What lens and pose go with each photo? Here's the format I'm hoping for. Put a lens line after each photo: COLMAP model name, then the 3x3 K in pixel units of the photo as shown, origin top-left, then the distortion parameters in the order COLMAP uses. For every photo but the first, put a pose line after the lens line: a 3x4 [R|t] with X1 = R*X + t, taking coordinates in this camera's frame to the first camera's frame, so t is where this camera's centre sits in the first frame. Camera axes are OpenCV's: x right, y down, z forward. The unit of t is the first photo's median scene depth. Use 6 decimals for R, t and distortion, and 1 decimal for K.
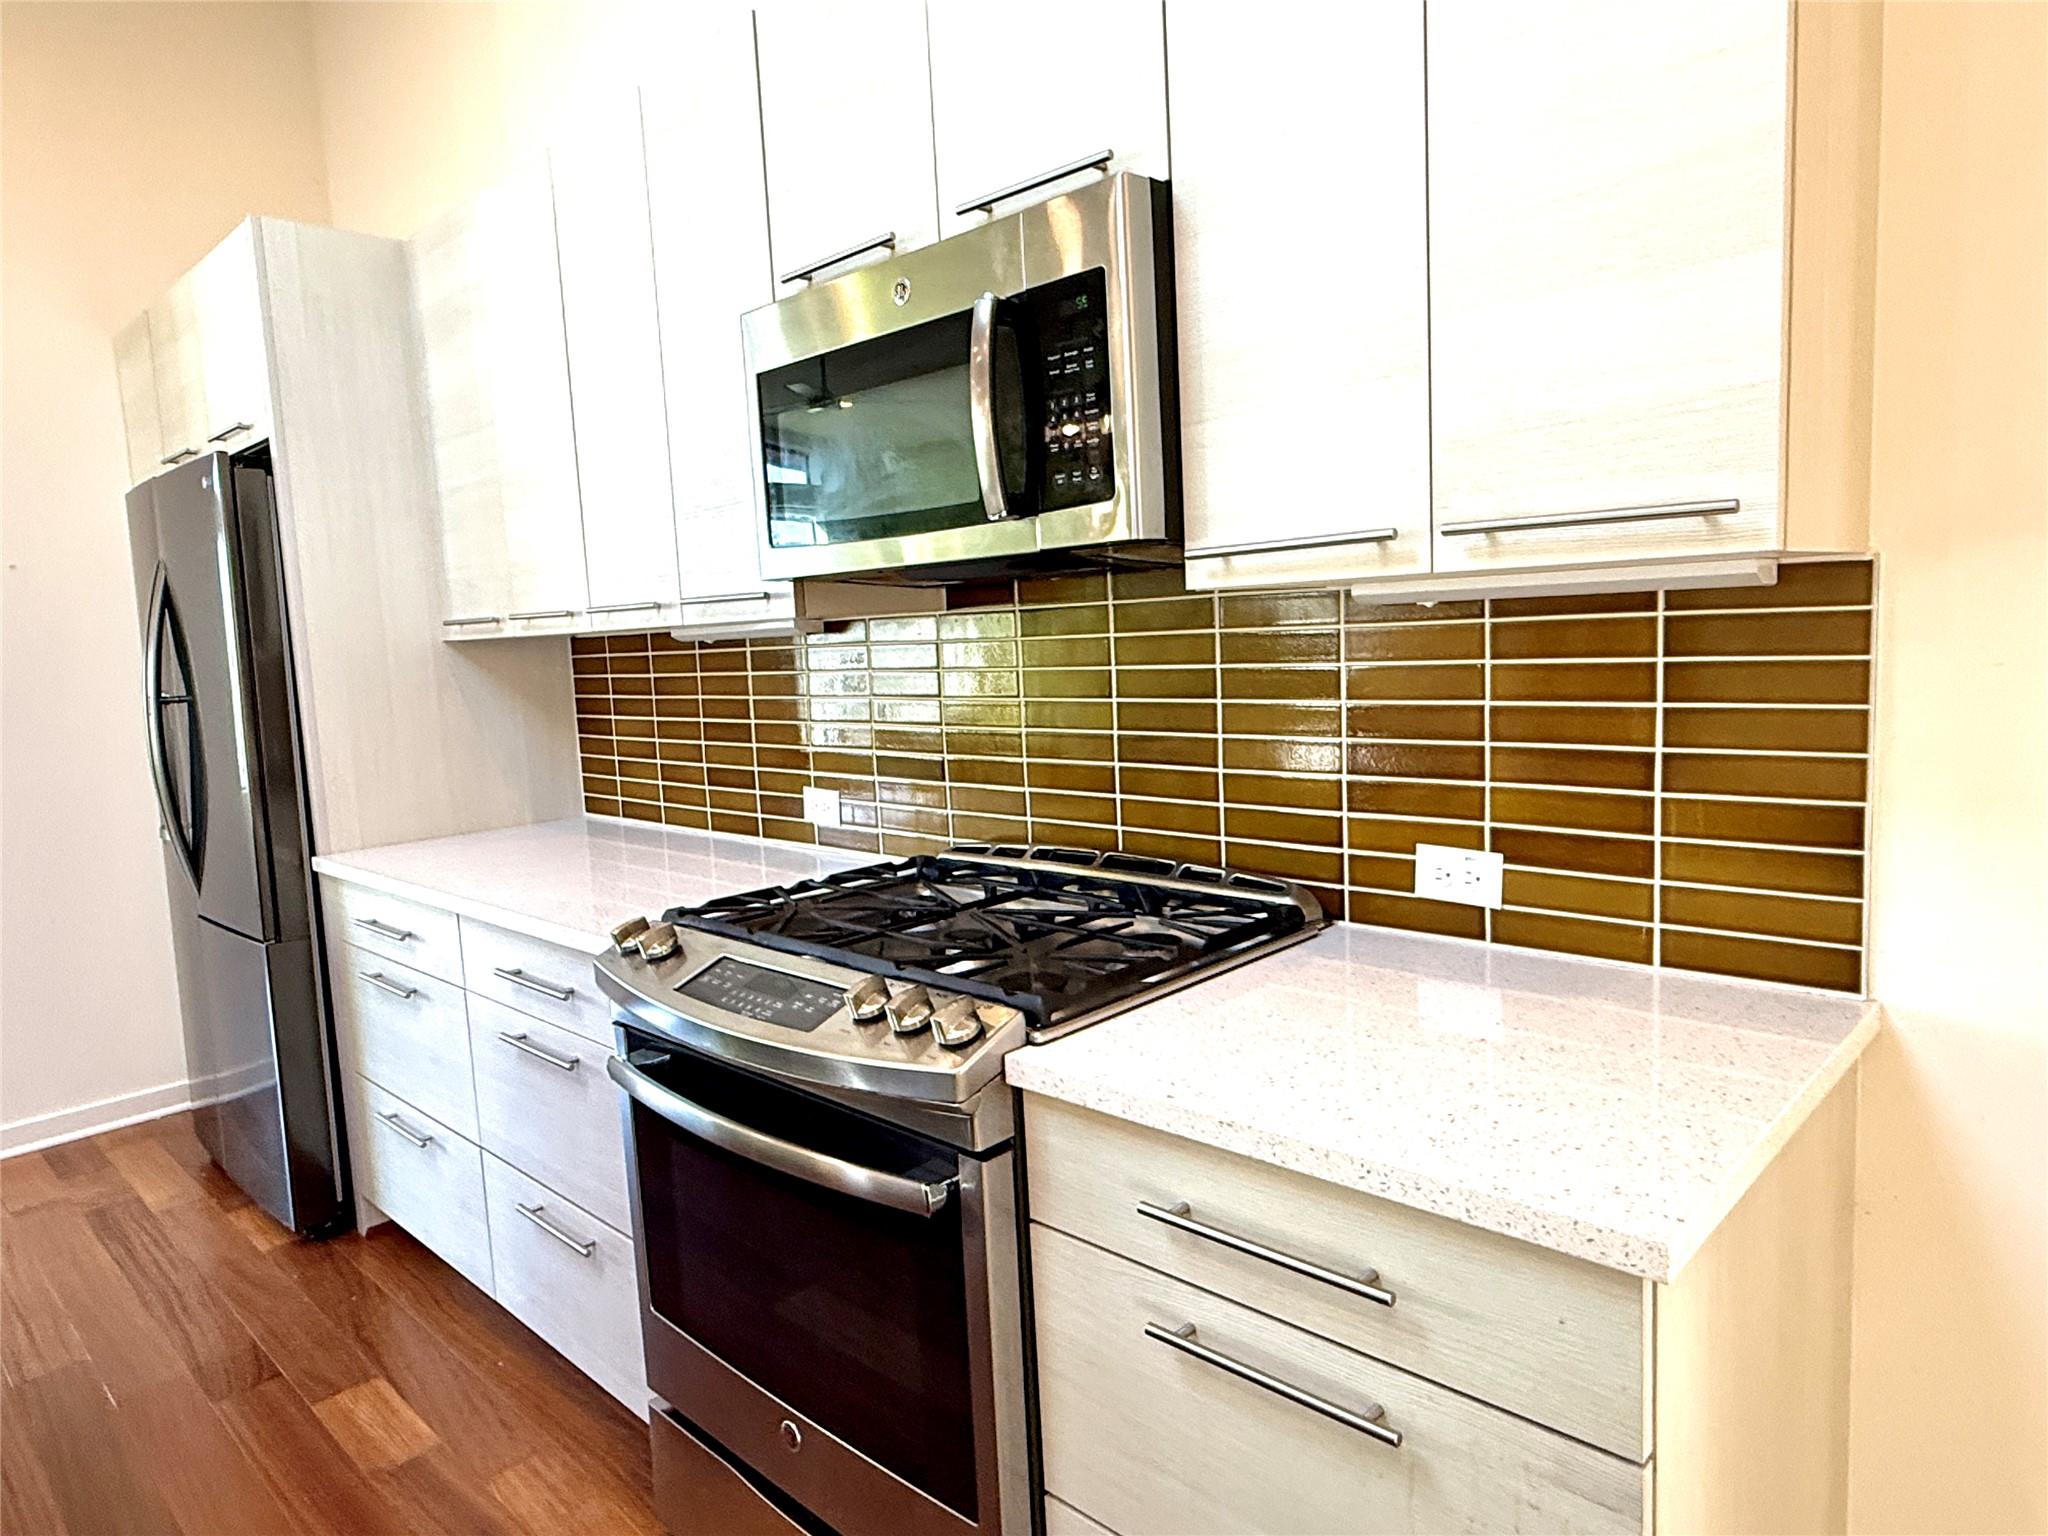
lens RADIAL K [[1270.3, 0, 1024.1], [0, 1270.3, 773.2], [0, 0, 1]] dist [0.000785, -0.000756]
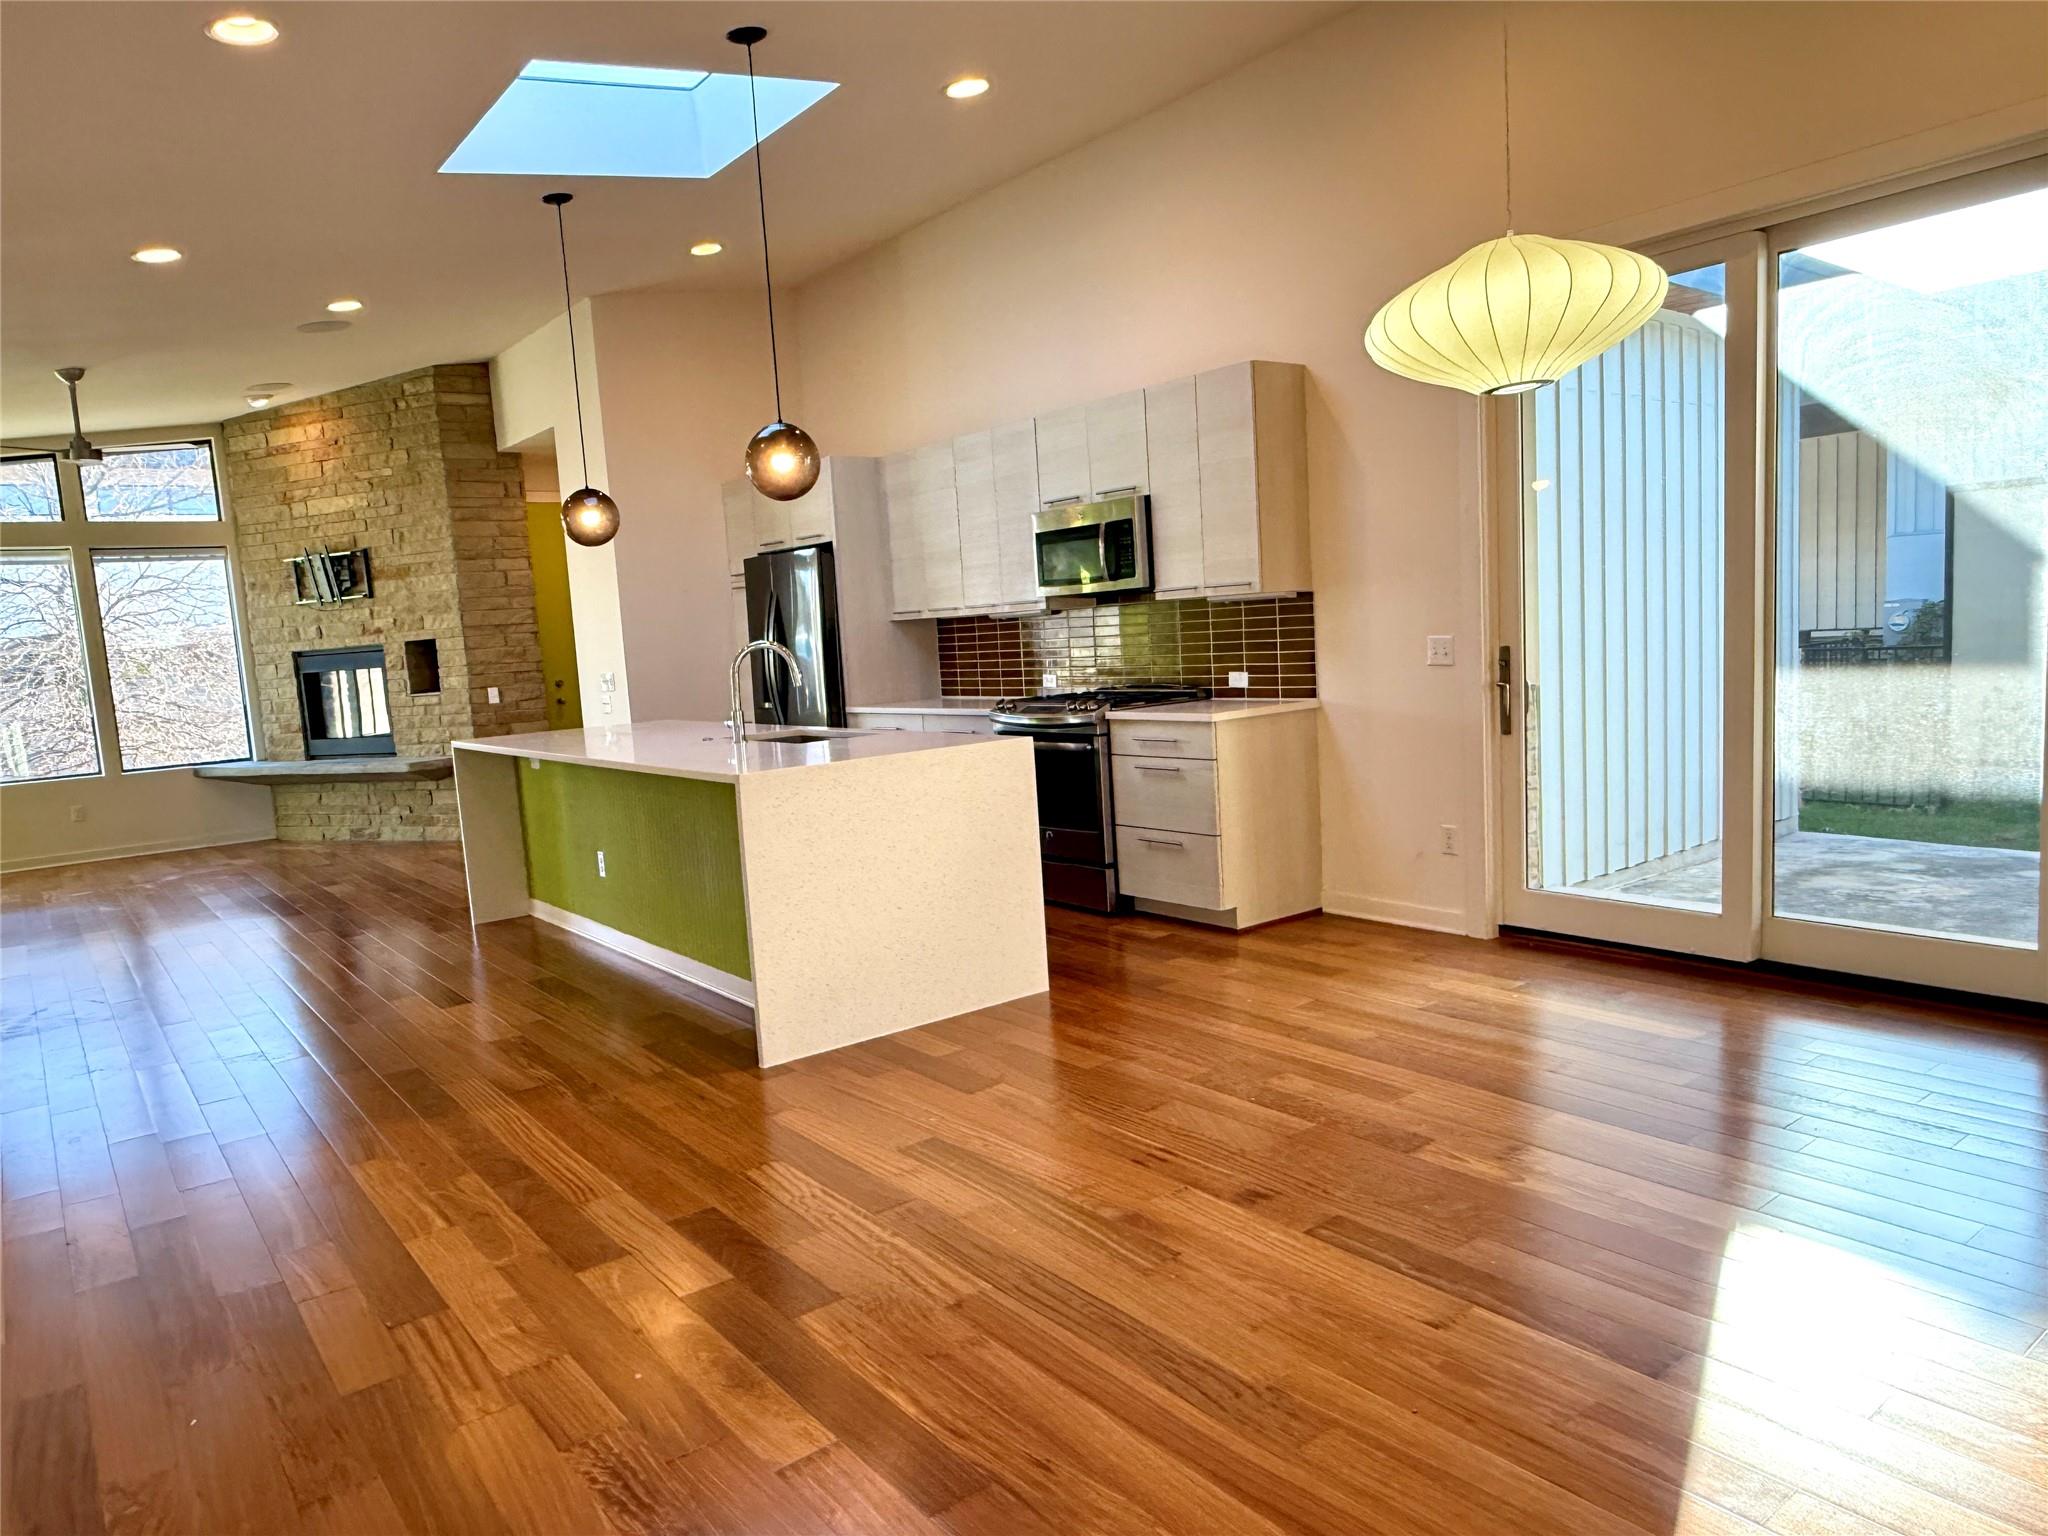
lens RADIAL K [[1328.1, 0, 1020.8], [0, 1328.1, 777.5], [0, 0, 1]] dist [-0.000791, 0.001450]
pose [[0.990228, 0.001977, -0.139443, 0.258742], [-0.000942, 0.999971, 0.007493, 0.323786], [0.139453, -0.007289, 0.990202, -2.720060]]
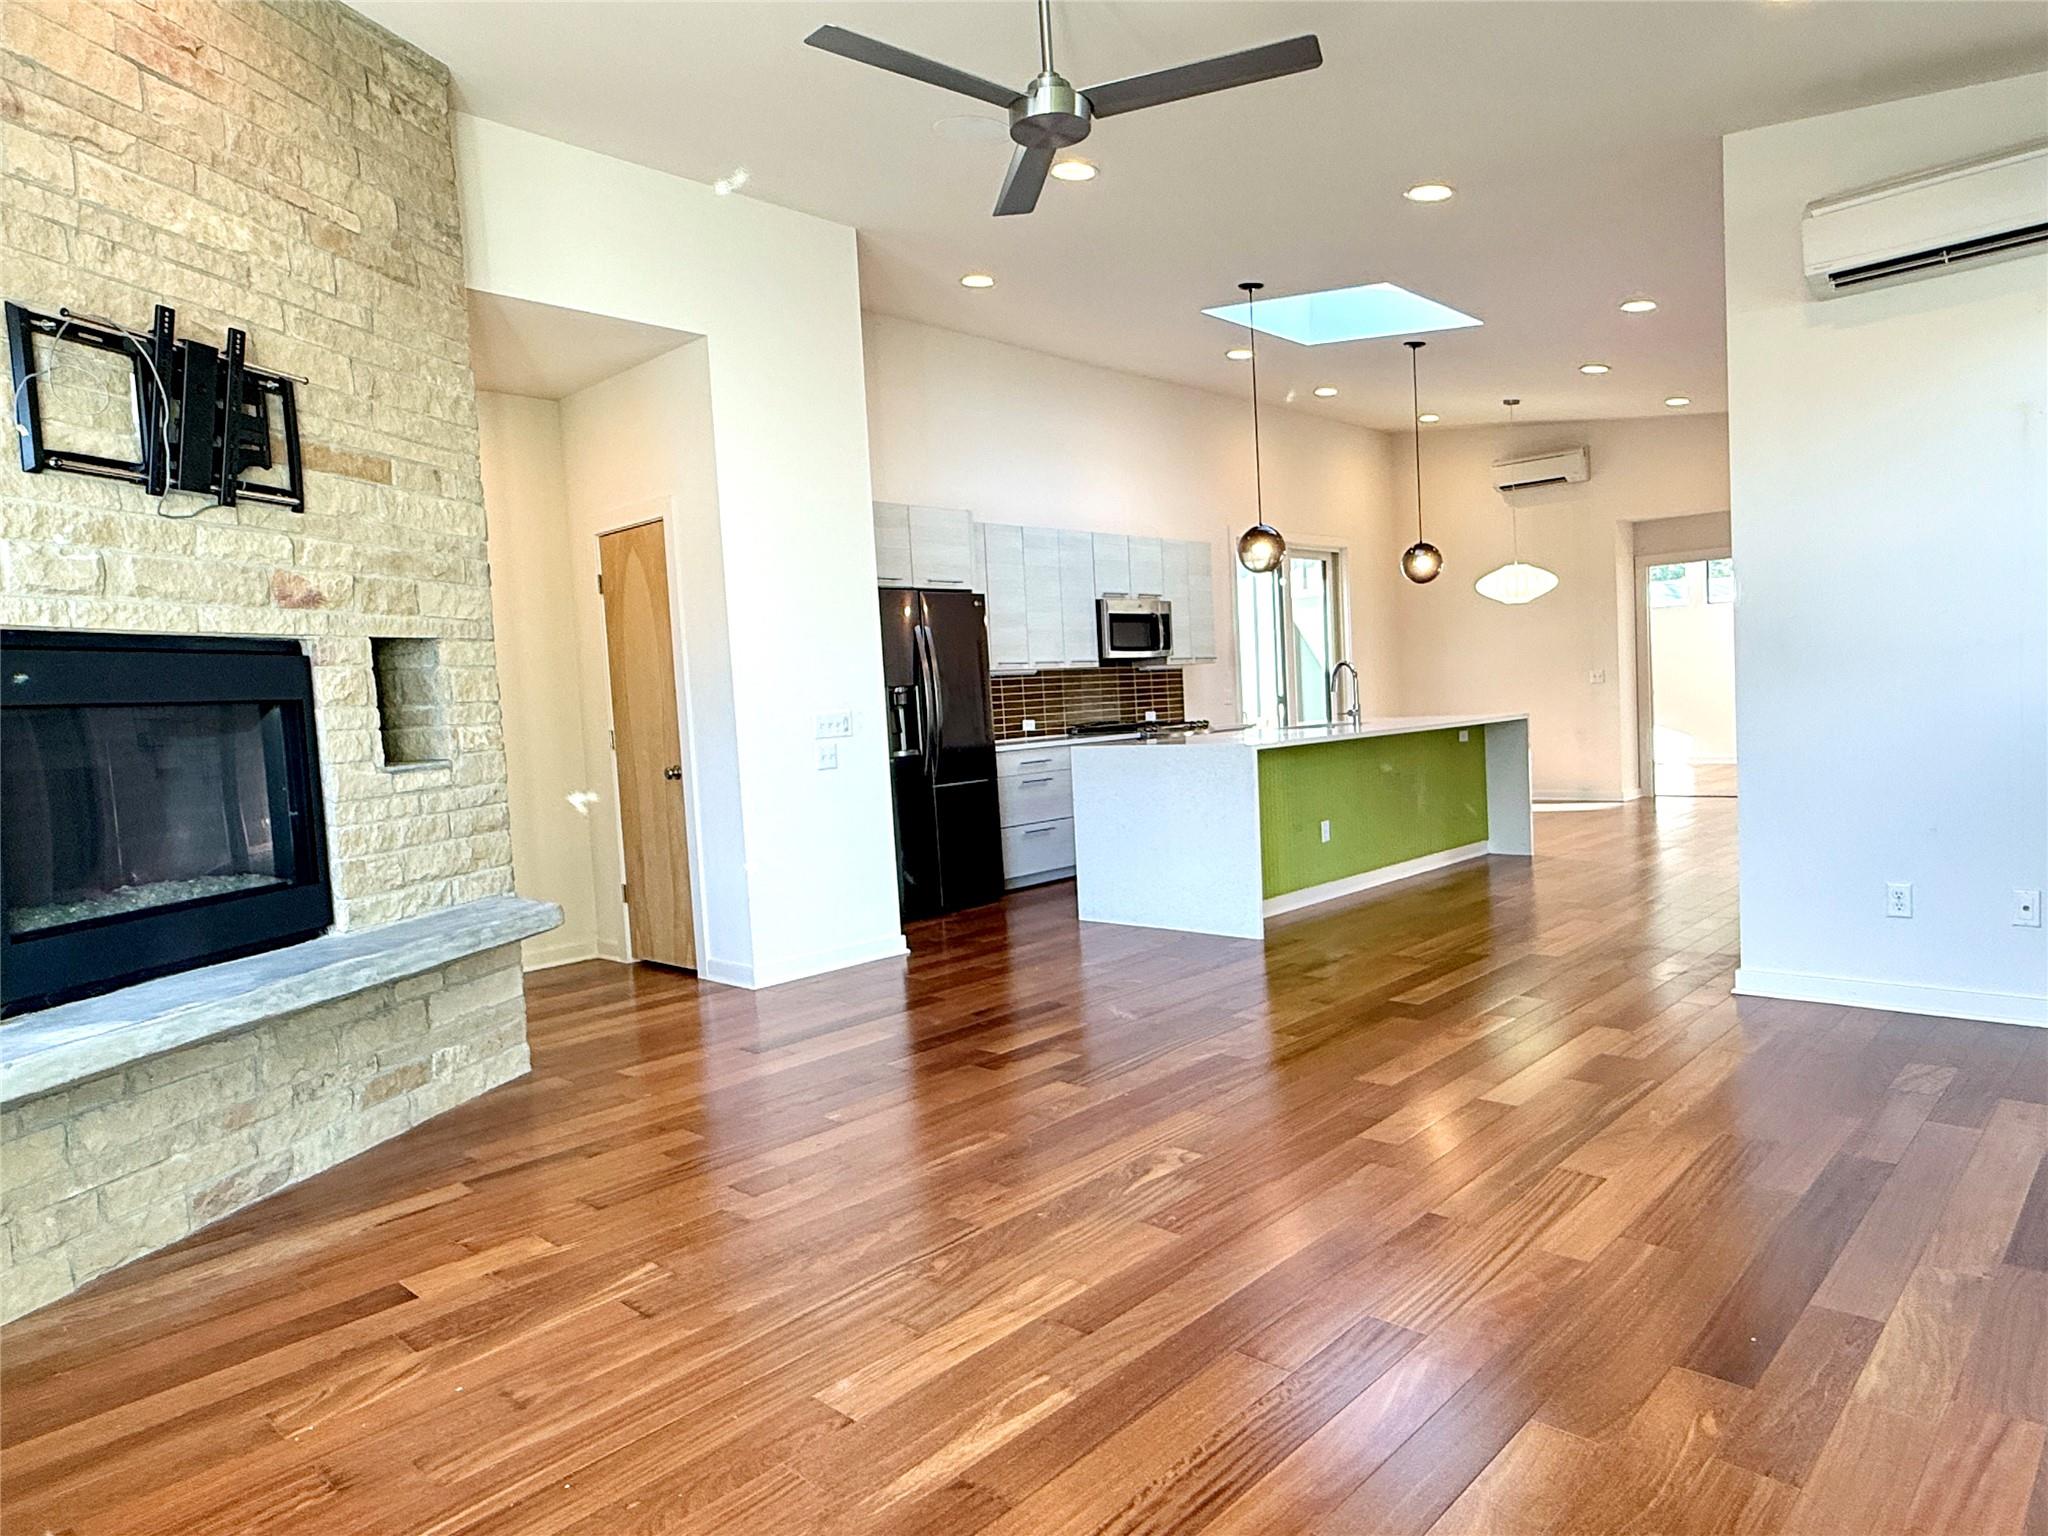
lens RADIAL K [[1270.3, 0, 1024.1], [0, 1270.3, 773.2], [0, 0, 1]] dist [0.000785, -0.000756]
pose [[-0.007671, -0.008961, 0.999930, -5.598123], [0.169527, 0.985473, 0.010132, 0.183079], [-0.985496, 0.169593, -0.006041, 1.665518]]
